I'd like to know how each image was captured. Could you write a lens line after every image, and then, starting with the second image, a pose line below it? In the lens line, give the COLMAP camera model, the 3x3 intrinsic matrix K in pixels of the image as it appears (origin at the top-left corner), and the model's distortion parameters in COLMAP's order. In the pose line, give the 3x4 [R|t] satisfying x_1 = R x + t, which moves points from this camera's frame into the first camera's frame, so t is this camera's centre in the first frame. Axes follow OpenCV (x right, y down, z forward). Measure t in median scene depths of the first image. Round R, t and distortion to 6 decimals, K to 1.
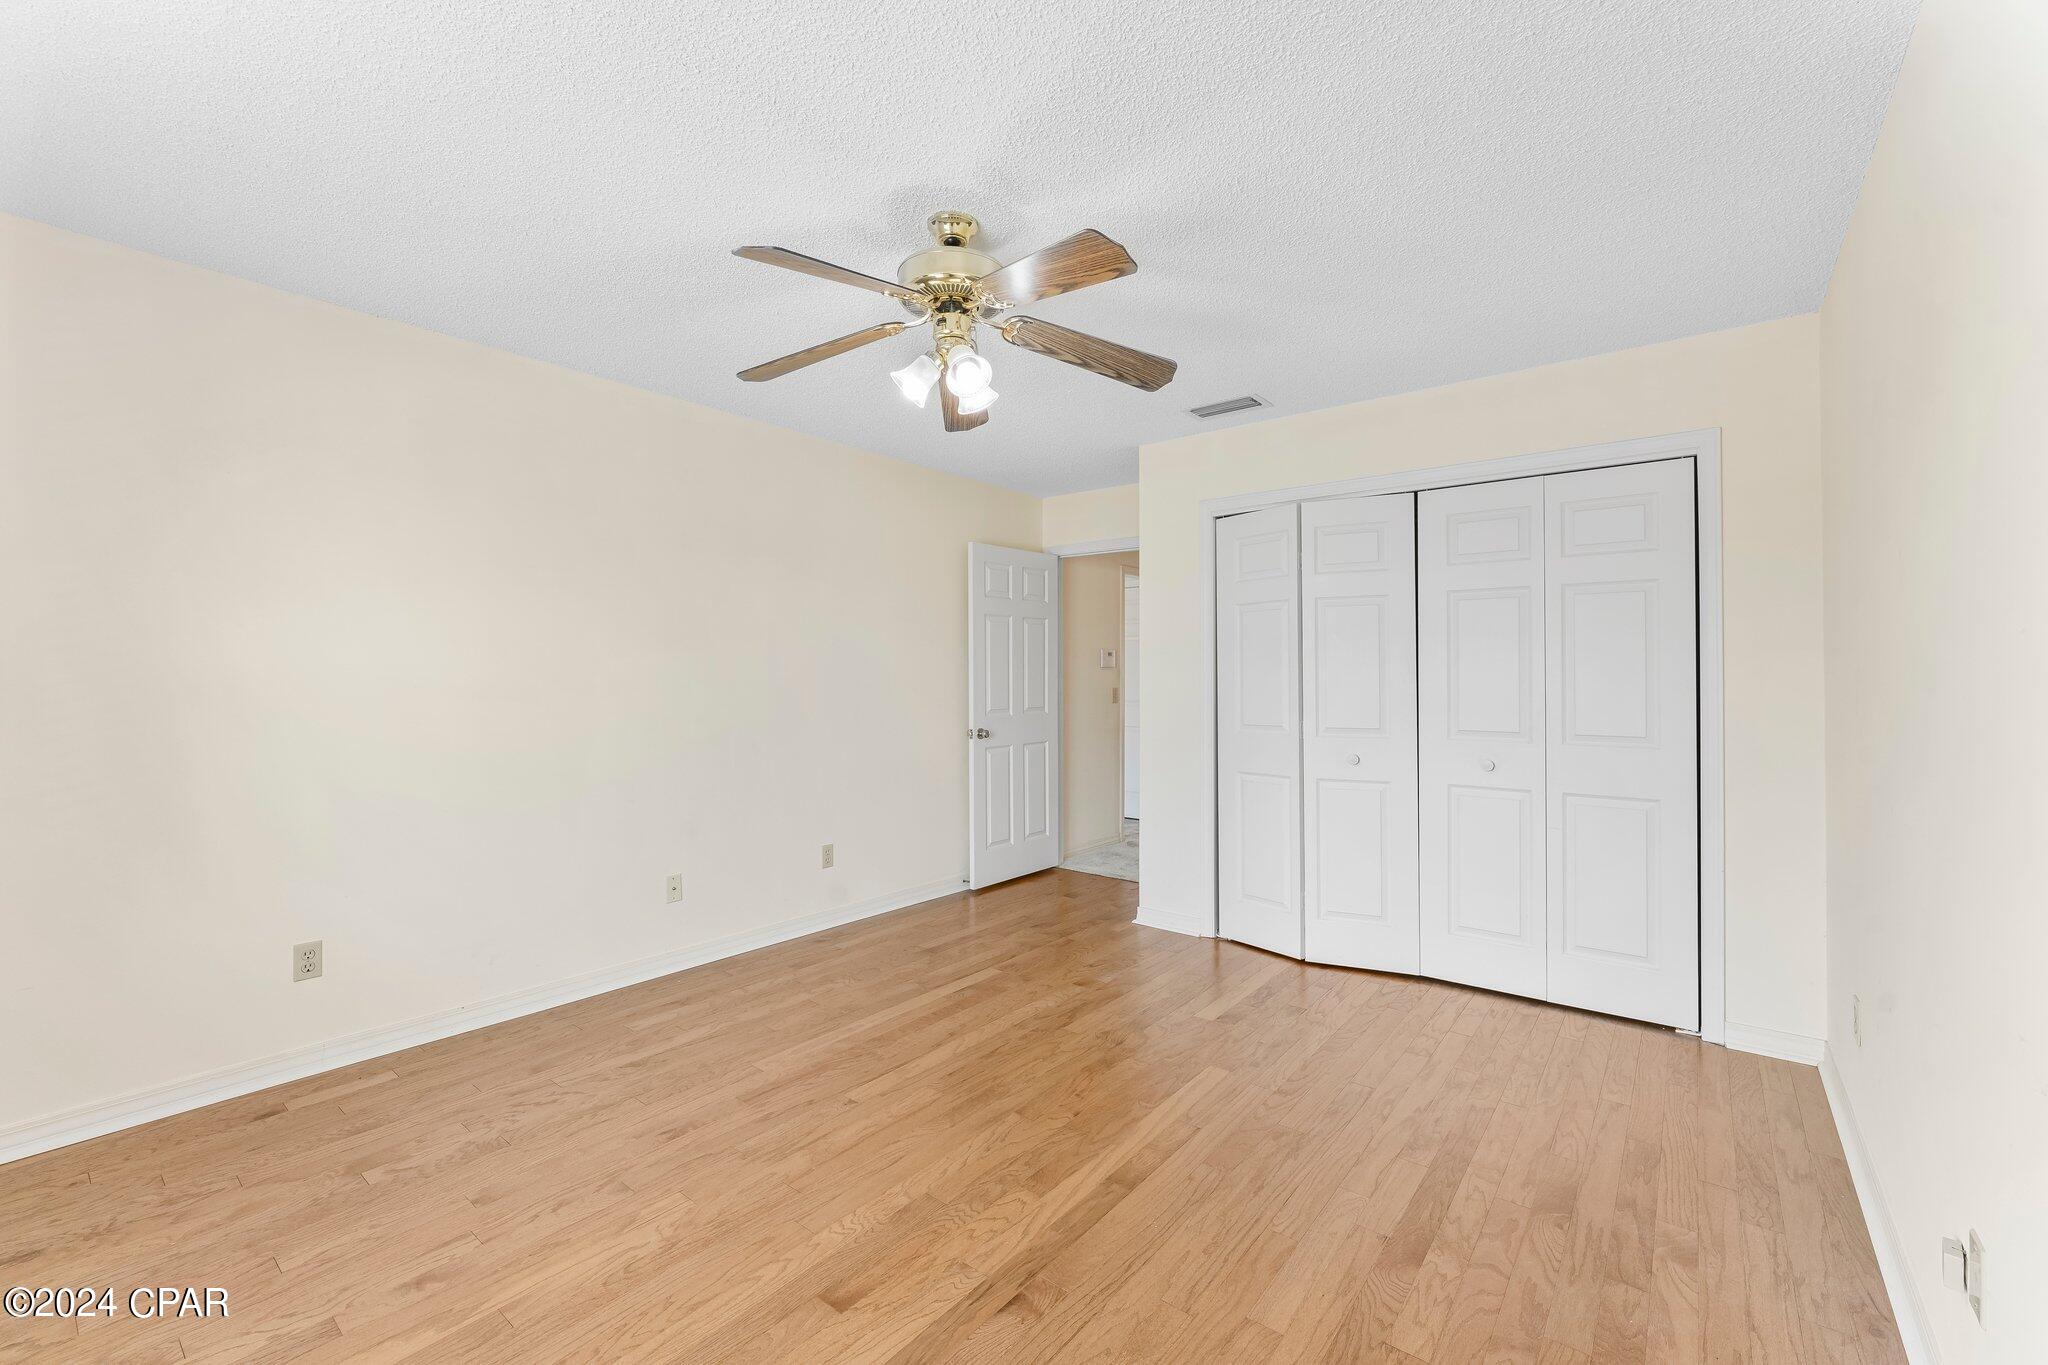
lens RADIAL K [[819.4, 0, 1022.6], [0, 819.4, 680.0], [0, 0, 1]] dist [0.000741, -0.000760]
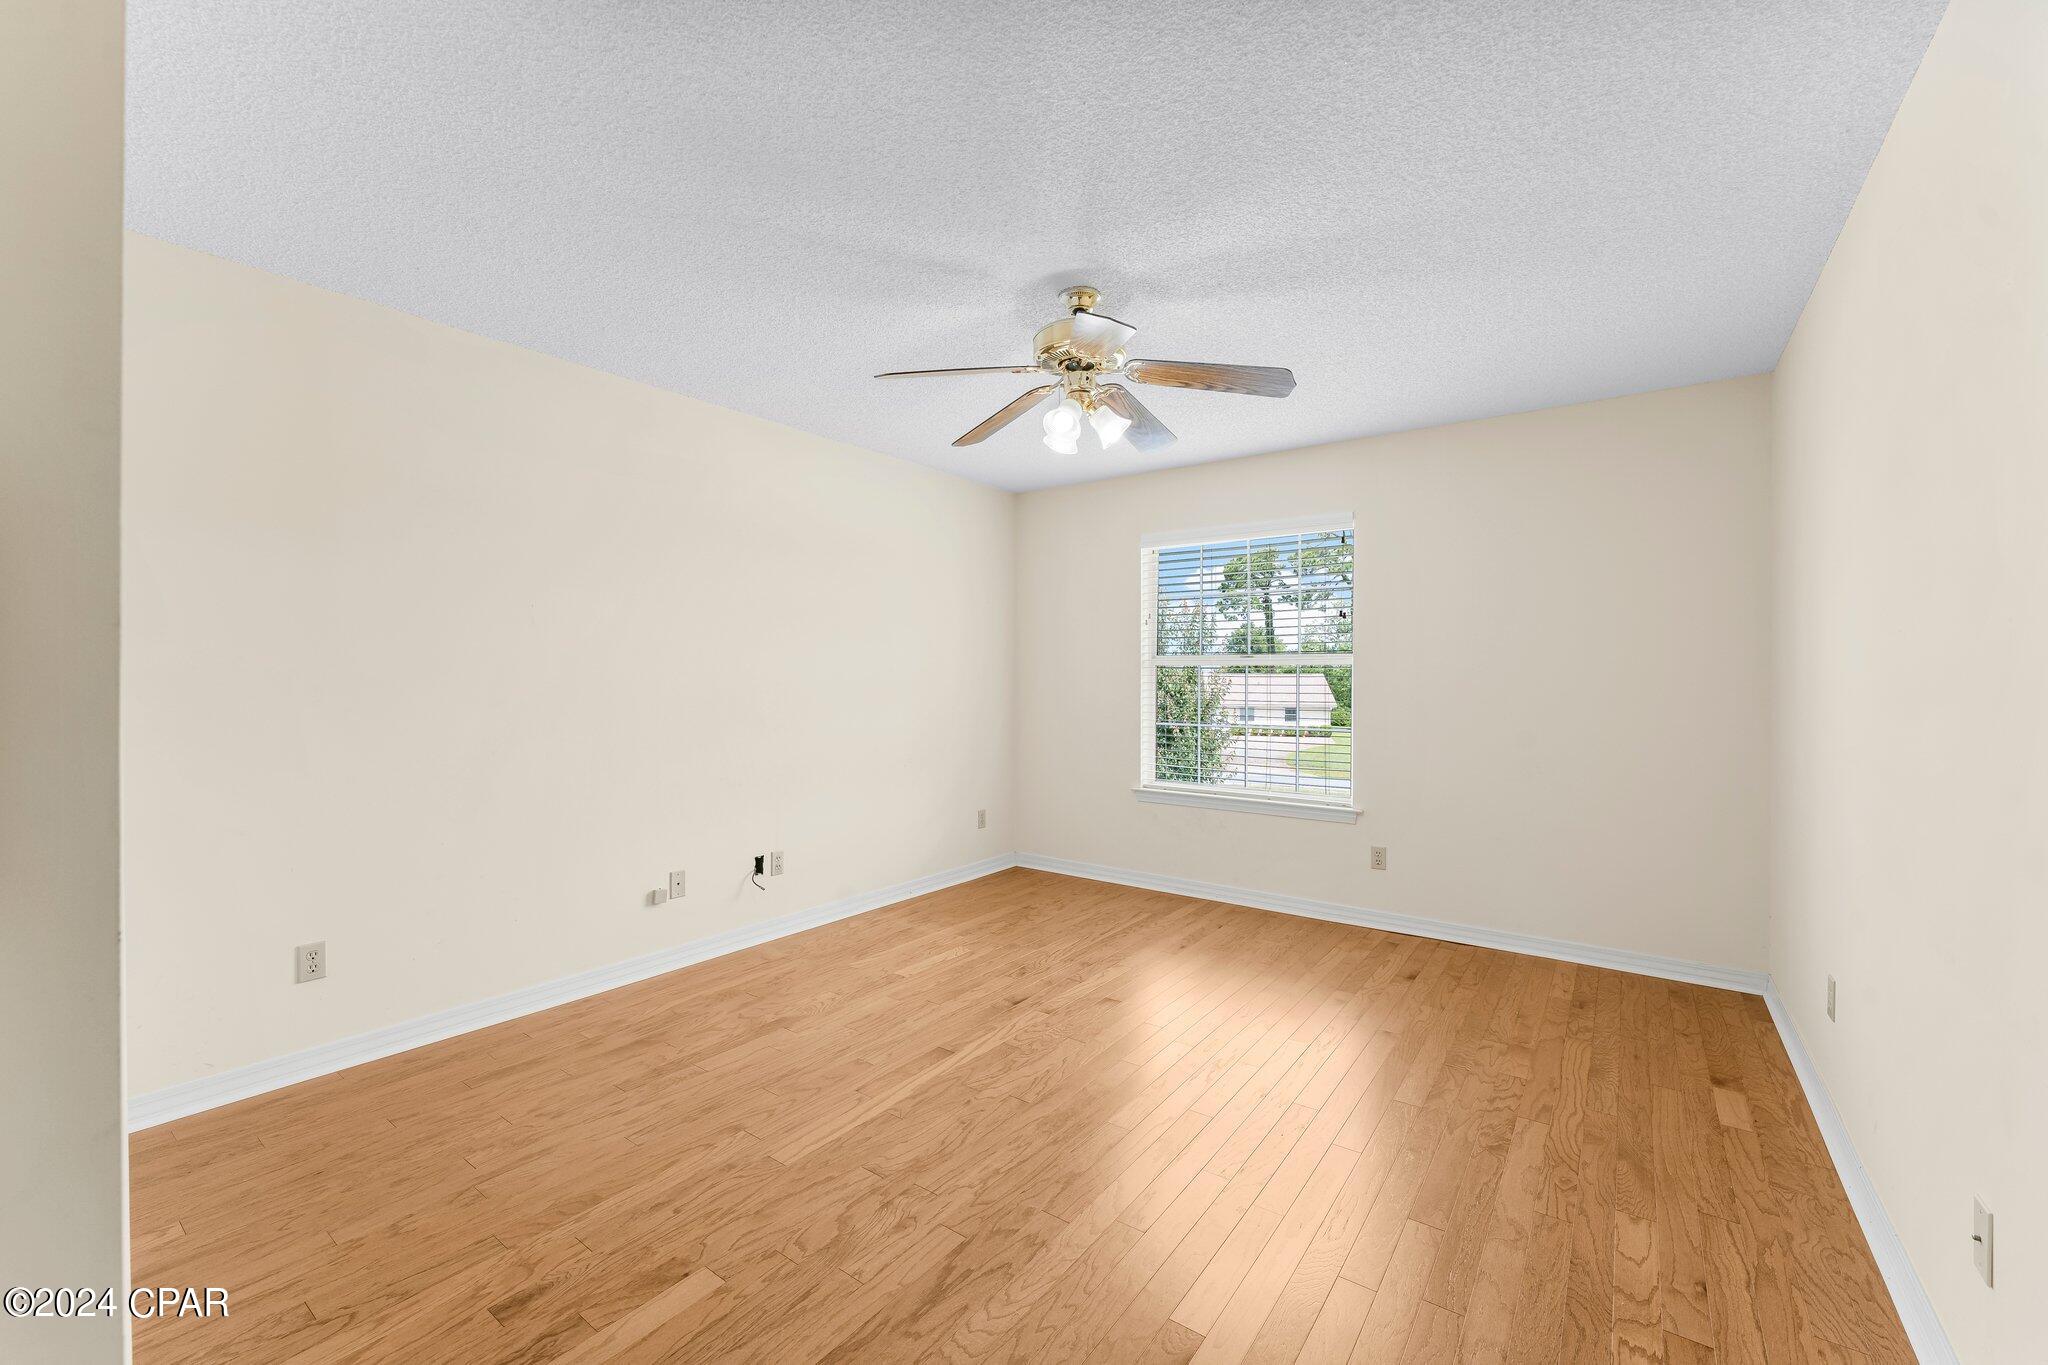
lens RADIAL K [[819.4, 0, 1026.1], [0, 819.4, 680.0], [0, 0, 1]] dist [0.000741, -0.000760]
pose [[-0.999029, -0.005277, -0.043746, 0.042341], [-0.005365, 0.999984, 0.001876, 0.002775], [0.043735, 0.002109, -0.999041, 2.096693]]
